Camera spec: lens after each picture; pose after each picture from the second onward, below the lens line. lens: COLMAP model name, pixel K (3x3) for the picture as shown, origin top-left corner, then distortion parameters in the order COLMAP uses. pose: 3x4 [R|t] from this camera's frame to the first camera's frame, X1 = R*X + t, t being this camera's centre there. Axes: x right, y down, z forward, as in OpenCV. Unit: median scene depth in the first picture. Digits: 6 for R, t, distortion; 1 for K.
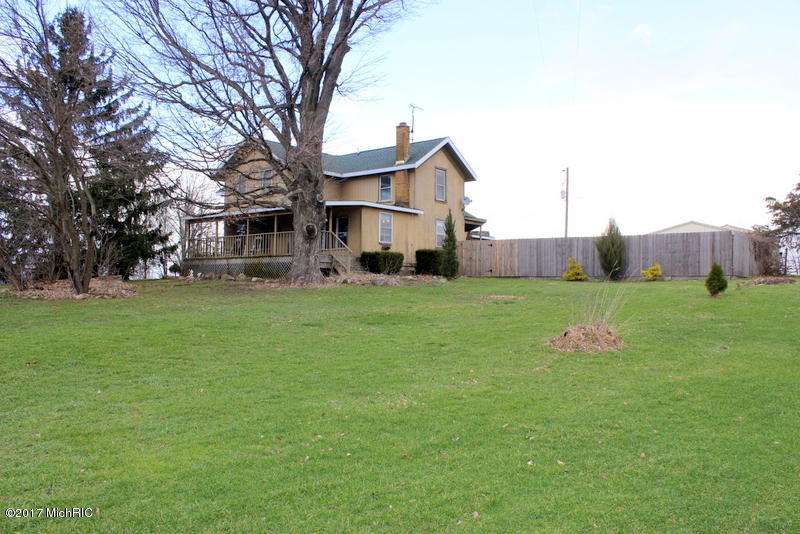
lens RADIAL K [[659.8, 0, 387.3], [0, 659.8, 269.8], [0, 0, 1]] dist [-0.180825, 0.141256]
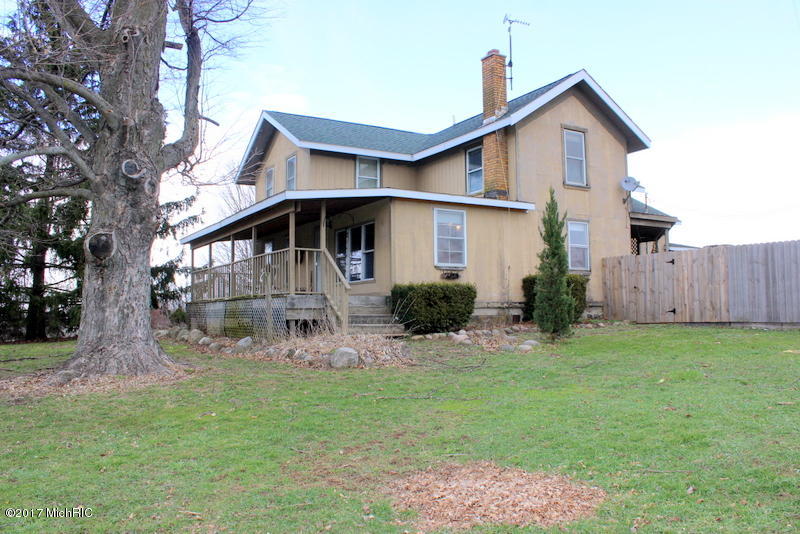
lens RADIAL K [[659.8, 0, 387.3], [0, 659.8, 269.8], [0, 0, 1]] dist [-0.180825, 0.141256]
pose [[0.937808, -0.037643, -0.345107, 0.123589], [0.025292, 0.998871, -0.040223, -0.016771], [0.346231, 0.028993, 0.937701, 0.455329]]
